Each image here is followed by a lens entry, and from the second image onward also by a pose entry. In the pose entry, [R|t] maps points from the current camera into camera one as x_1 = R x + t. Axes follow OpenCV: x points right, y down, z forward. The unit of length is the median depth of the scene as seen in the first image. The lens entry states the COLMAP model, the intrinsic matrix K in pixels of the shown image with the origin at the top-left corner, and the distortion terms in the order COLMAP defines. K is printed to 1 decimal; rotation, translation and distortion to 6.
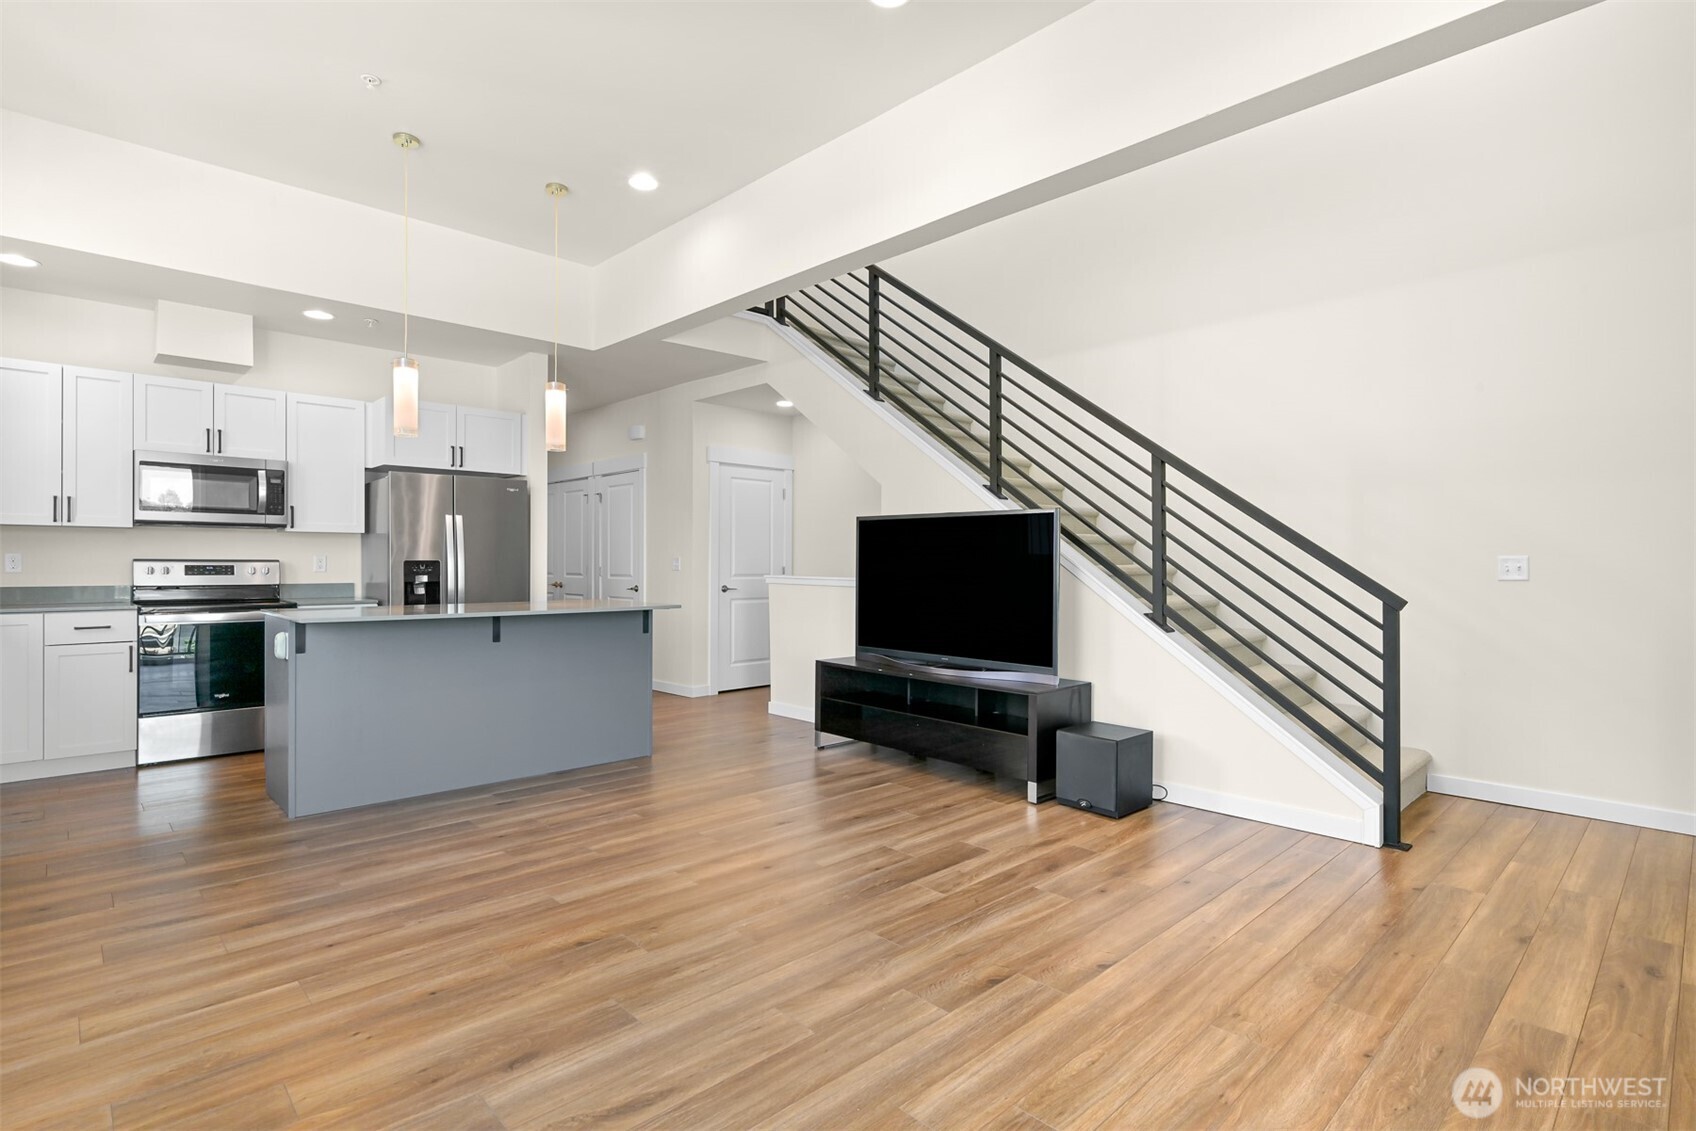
lens RADIAL K [[833.5, 0, 876.3], [0, 833.5, 566.8], [0, 0, 1]] dist [-0.000225, -0.000287]
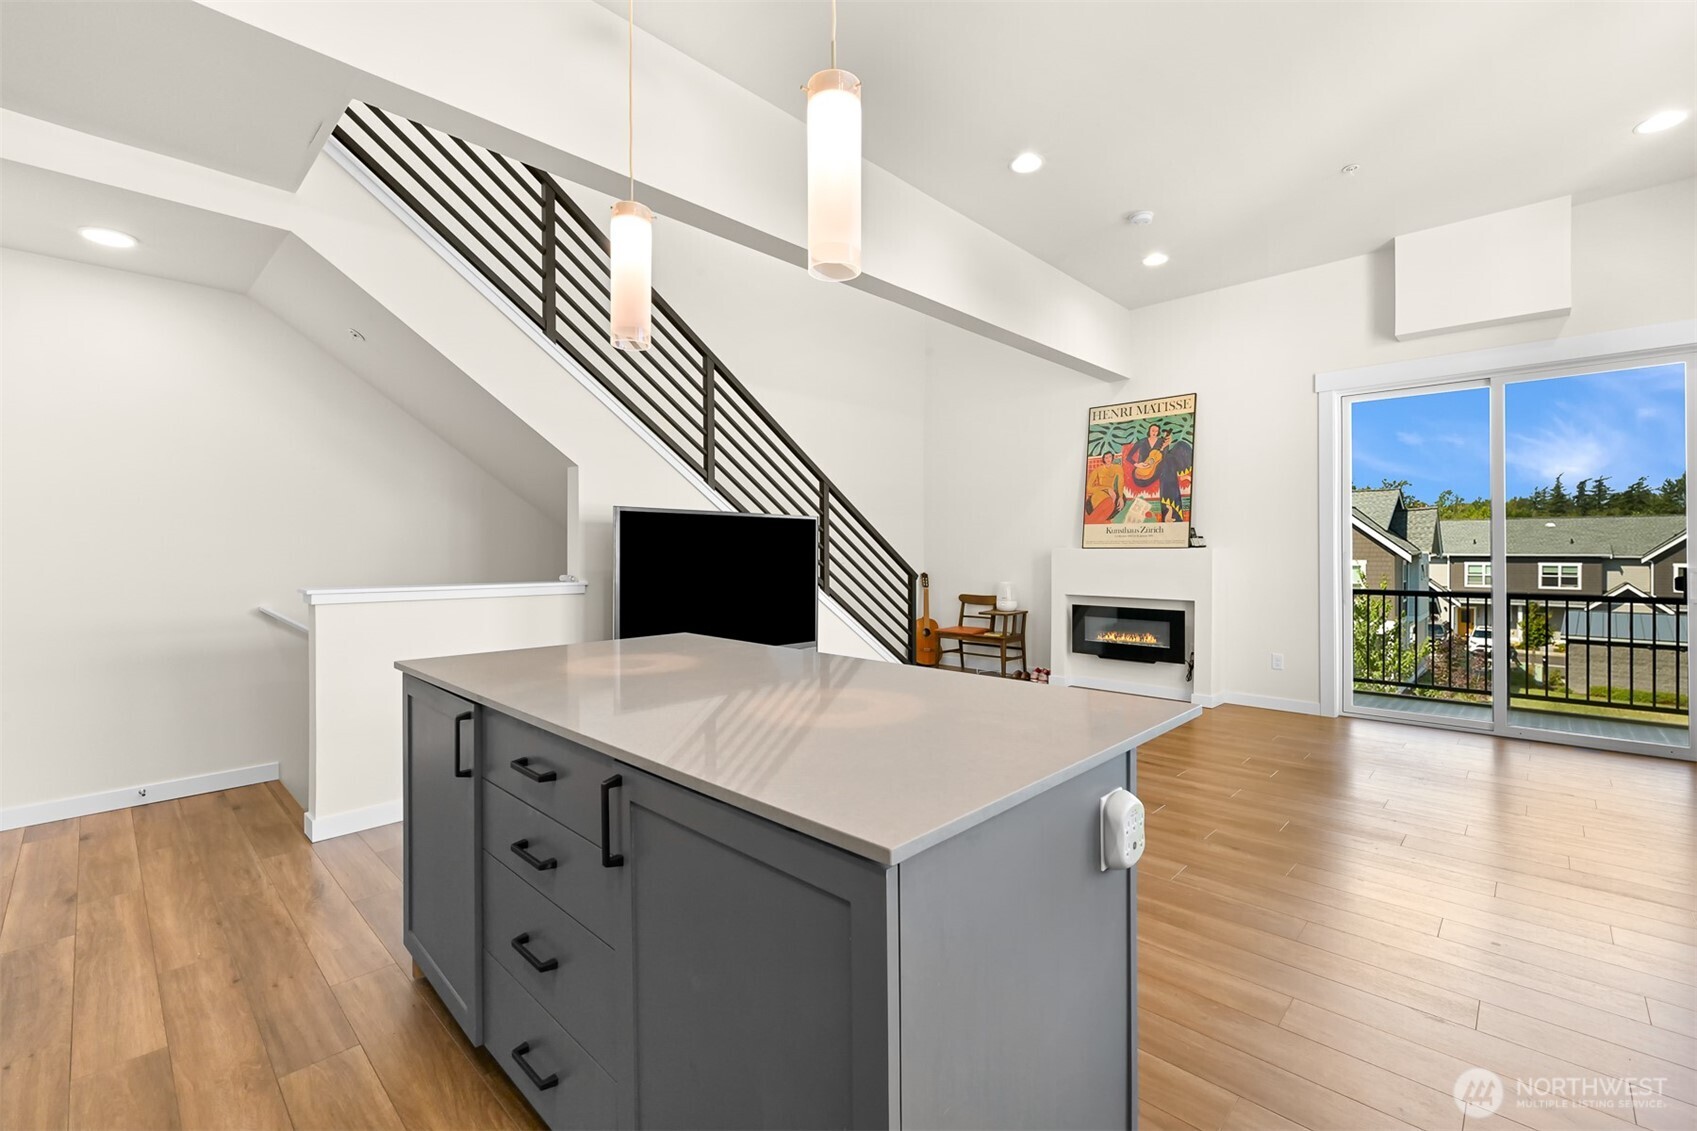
lens RADIAL K [[735.6, 0, 850.1], [0, 735.6, 541.7], [0, 0, 1]] dist [0.000061, -0.000007]
pose [[-0.015216, -0.003970, 0.999876, -0.843879], [0.006406, 0.999971, 0.004068, -0.032540], [-0.999864, 0.006467, -0.015191, 0.896971]]
